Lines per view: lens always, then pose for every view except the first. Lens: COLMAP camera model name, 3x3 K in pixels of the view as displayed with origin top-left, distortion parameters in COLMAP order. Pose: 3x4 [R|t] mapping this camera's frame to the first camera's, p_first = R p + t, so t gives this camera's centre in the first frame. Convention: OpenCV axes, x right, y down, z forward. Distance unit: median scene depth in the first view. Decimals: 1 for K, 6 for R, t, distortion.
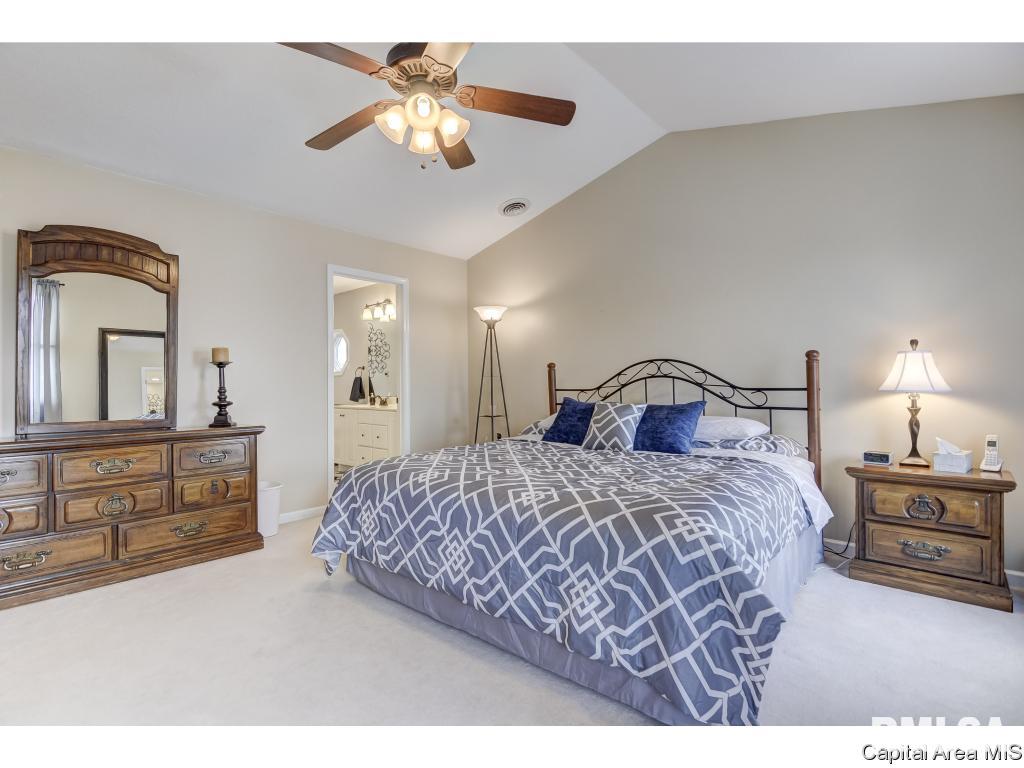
lens RADIAL K [[492.2, 0, 506.6], [0, 492.2, 382.4], [0, 0, 1]] dist [0.003607, 0.000459]
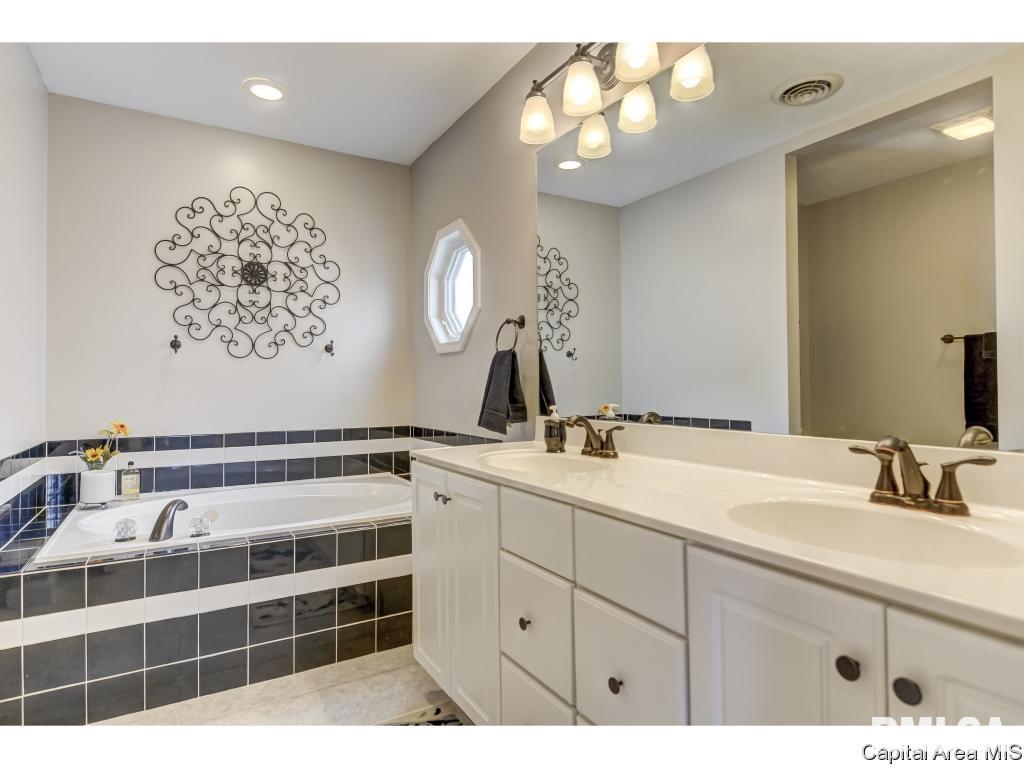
lens RADIAL K [[568.9, 0, 511.1], [0, 568.9, 381.7], [0, 0, 1]] dist [0.018322, -0.000019]
pose [[0.958467, 0.002258, -0.285196, -0.208190], [-0.001270, 0.999993, 0.003649, 0.007047], [0.285202, -0.003135, 0.958462, 0.699062]]
